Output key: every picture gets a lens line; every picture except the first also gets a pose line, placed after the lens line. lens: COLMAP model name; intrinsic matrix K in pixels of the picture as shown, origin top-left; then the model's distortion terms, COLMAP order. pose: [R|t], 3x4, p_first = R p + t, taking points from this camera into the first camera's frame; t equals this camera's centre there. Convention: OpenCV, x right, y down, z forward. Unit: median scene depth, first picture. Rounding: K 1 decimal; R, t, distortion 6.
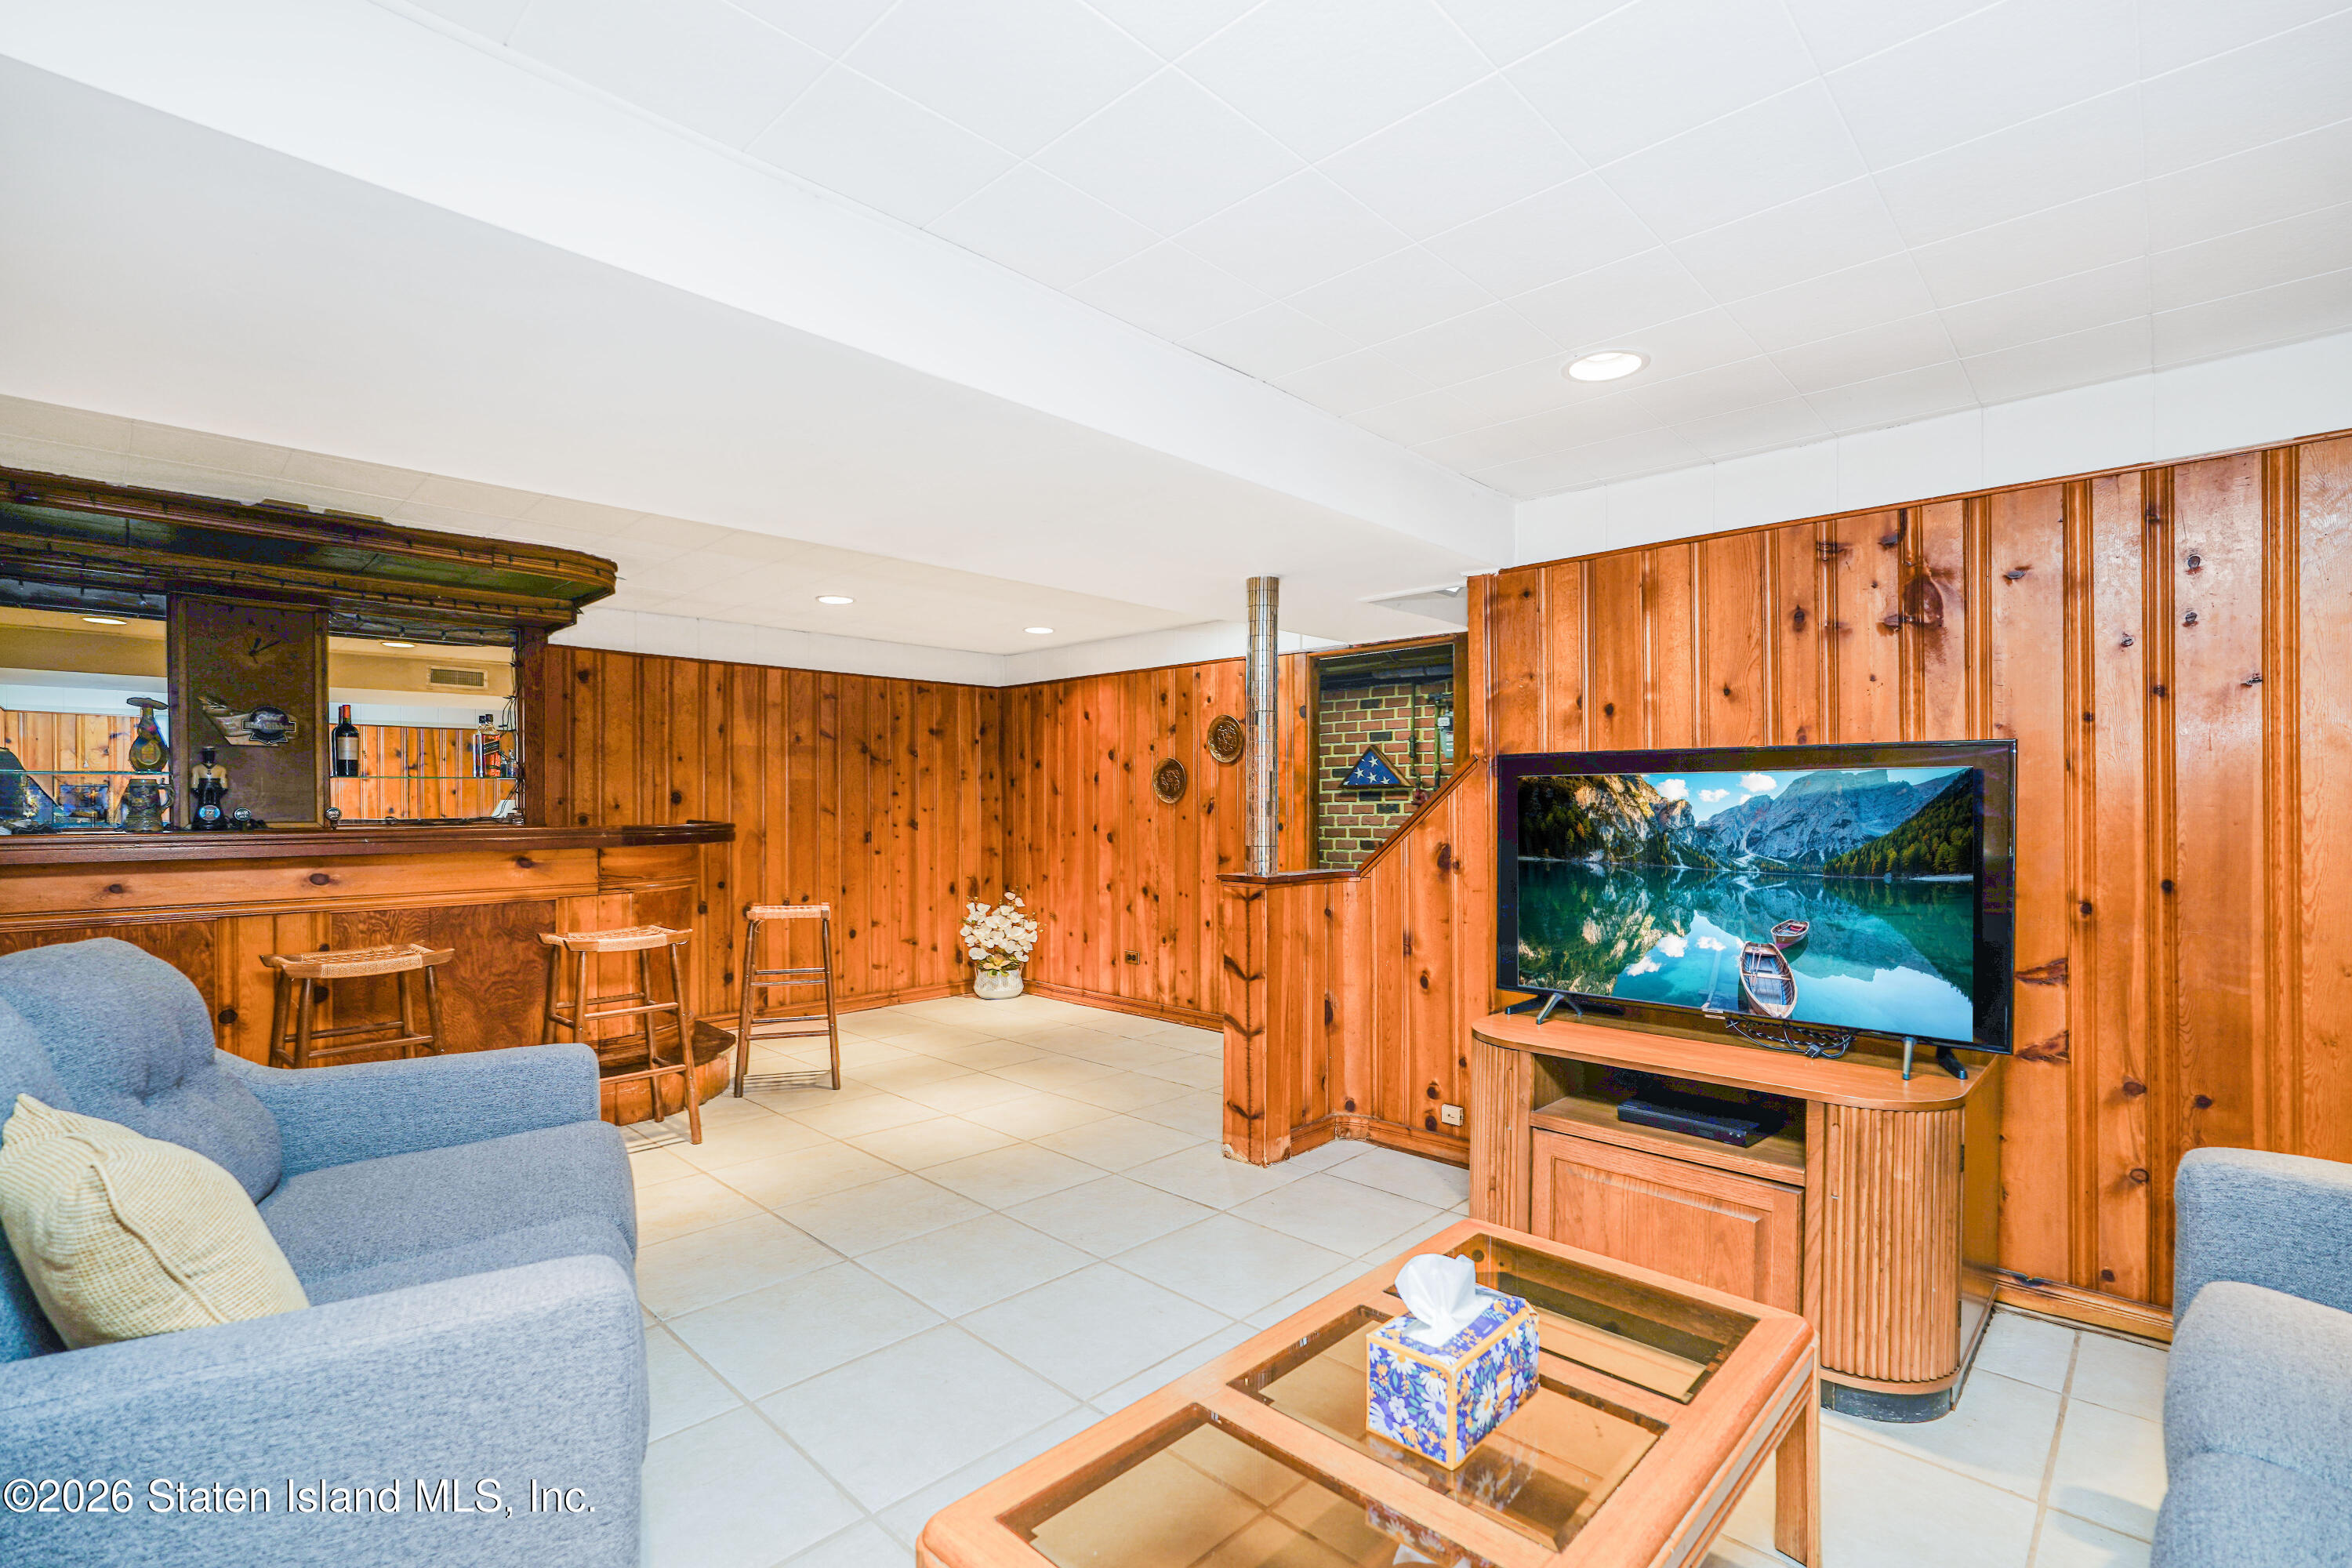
lens RADIAL K [[1075.7, 0, 1175.2], [0, 1075.7, 799.5], [0, 0, 1]] dist [-0.004356, 0.000372]
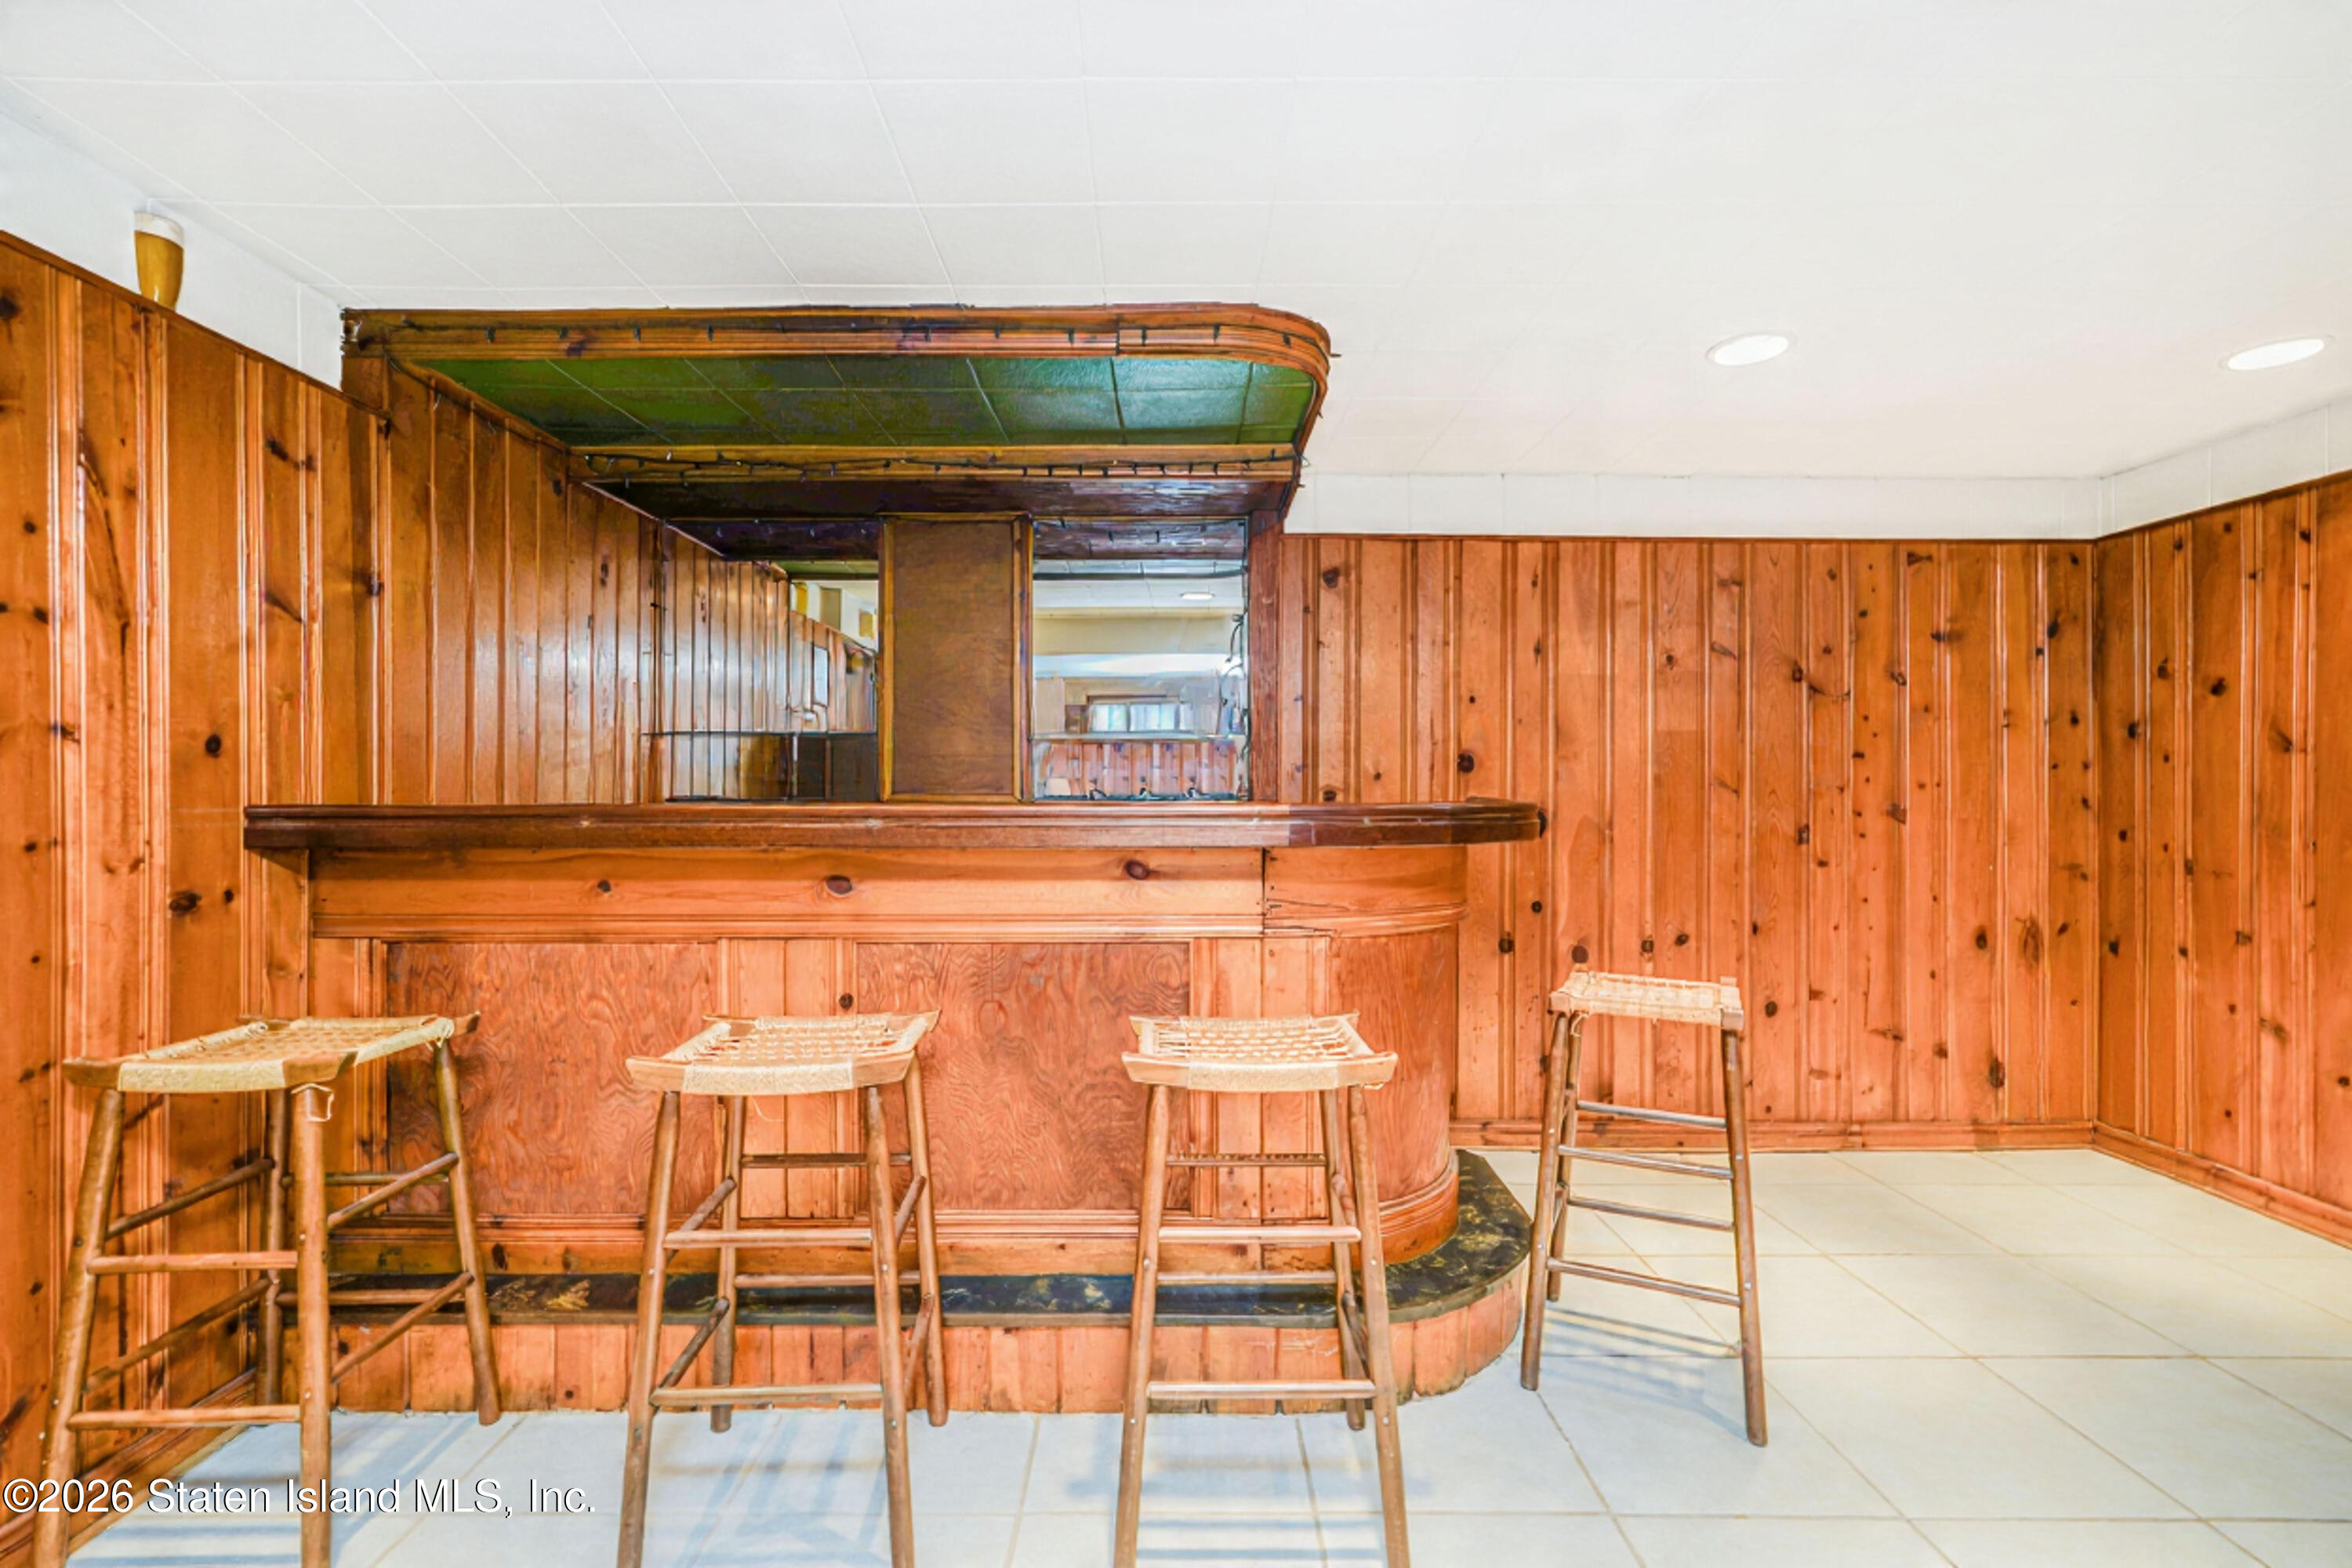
lens RADIAL K [[1070.1, 0, 1160.6], [0, 1070.1, 791.6], [0, 0, 1]] dist [-0.009022, 0.000350]
pose [[0.707379, 0.008792, -0.706779, -0.135203], [-0.002189, 0.999945, 0.010249, 0.008500], [0.706831, -0.005703, 0.707360, 0.390501]]
